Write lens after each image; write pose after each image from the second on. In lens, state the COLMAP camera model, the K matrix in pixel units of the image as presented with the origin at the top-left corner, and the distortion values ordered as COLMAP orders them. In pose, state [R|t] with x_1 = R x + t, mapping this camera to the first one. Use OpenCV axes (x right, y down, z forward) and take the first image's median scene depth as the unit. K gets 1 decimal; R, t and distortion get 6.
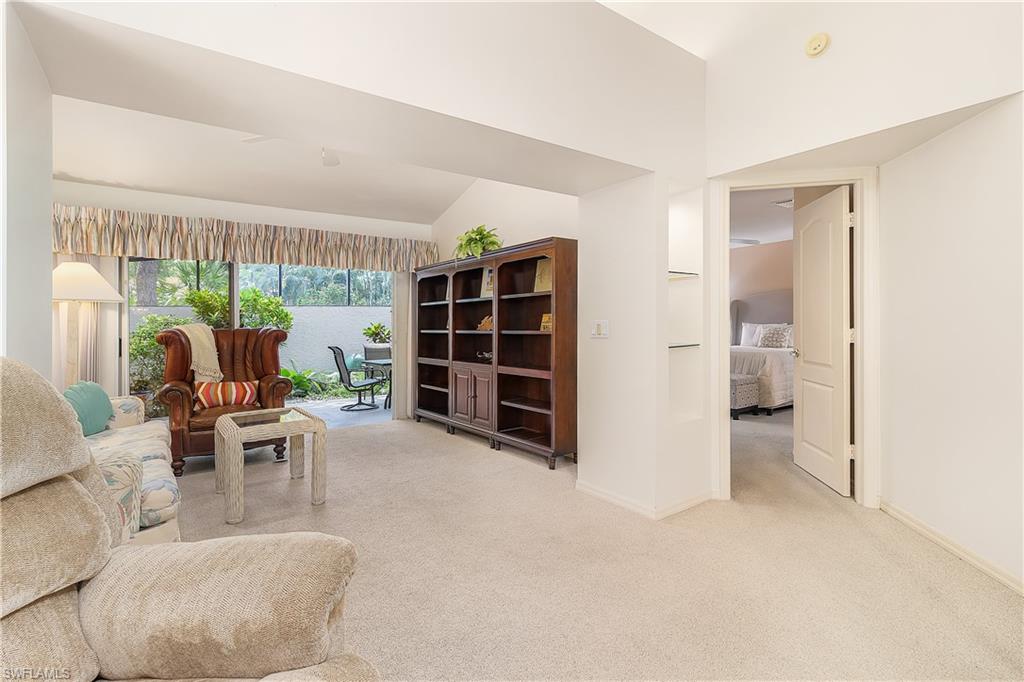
lens RADIAL K [[482.1, 0, 507.5], [0, 482.1, 317.6], [0, 0, 1]] dist [0.000561, 0.000059]
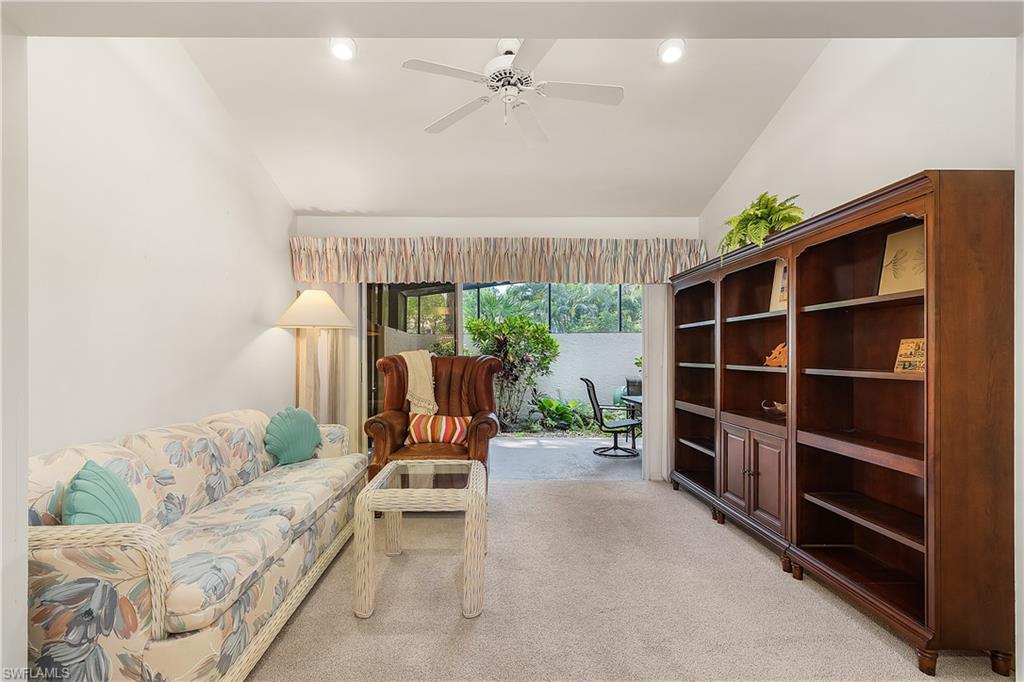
lens RADIAL K [[488.6, 0, 485.5], [0, 488.6, 340.9], [0, 0, 1]] dist [0.001508, 0.000692]
pose [[0.805863, -0.000249, -0.592102, 0.023974], [-0.005497, 0.999954, -0.007902, 0.001237], [0.592077, 0.009623, 0.805824, 0.300224]]
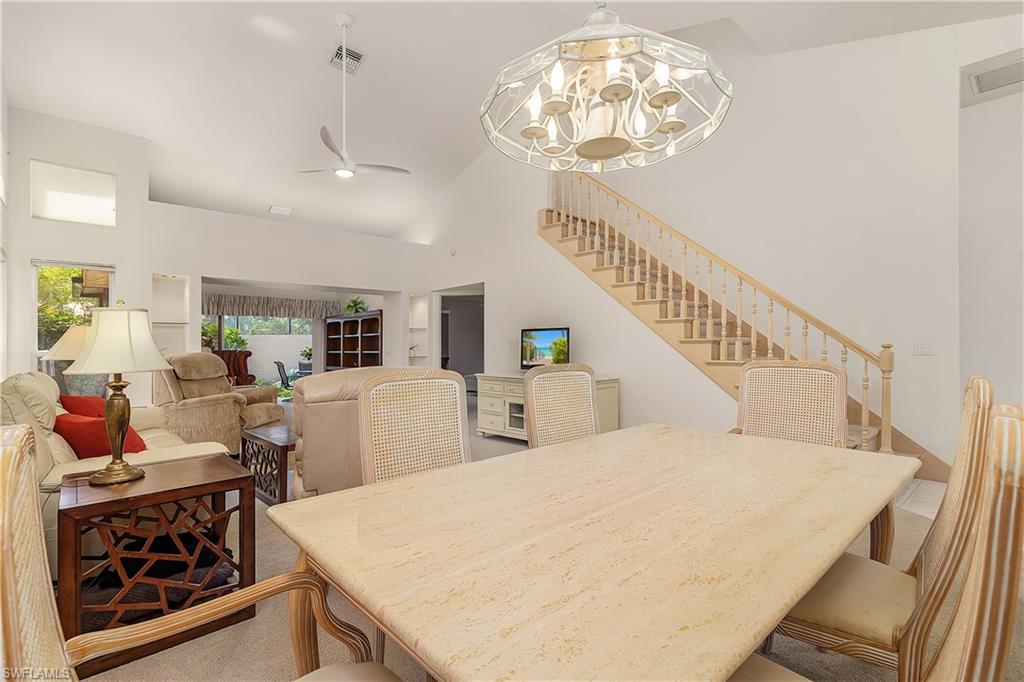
lens RADIAL K [[467.5, 0, 512.0], [0, 467.5, 341.0], [0, 0, 1]] dist [-0.000191, -0.000002]
pose [[0.993496, 0.006720, 0.113671, 0.372786], [-0.006590, 0.999977, -0.001527, -0.017958], [-0.113678, 0.000768, 0.993517, -0.995678]]
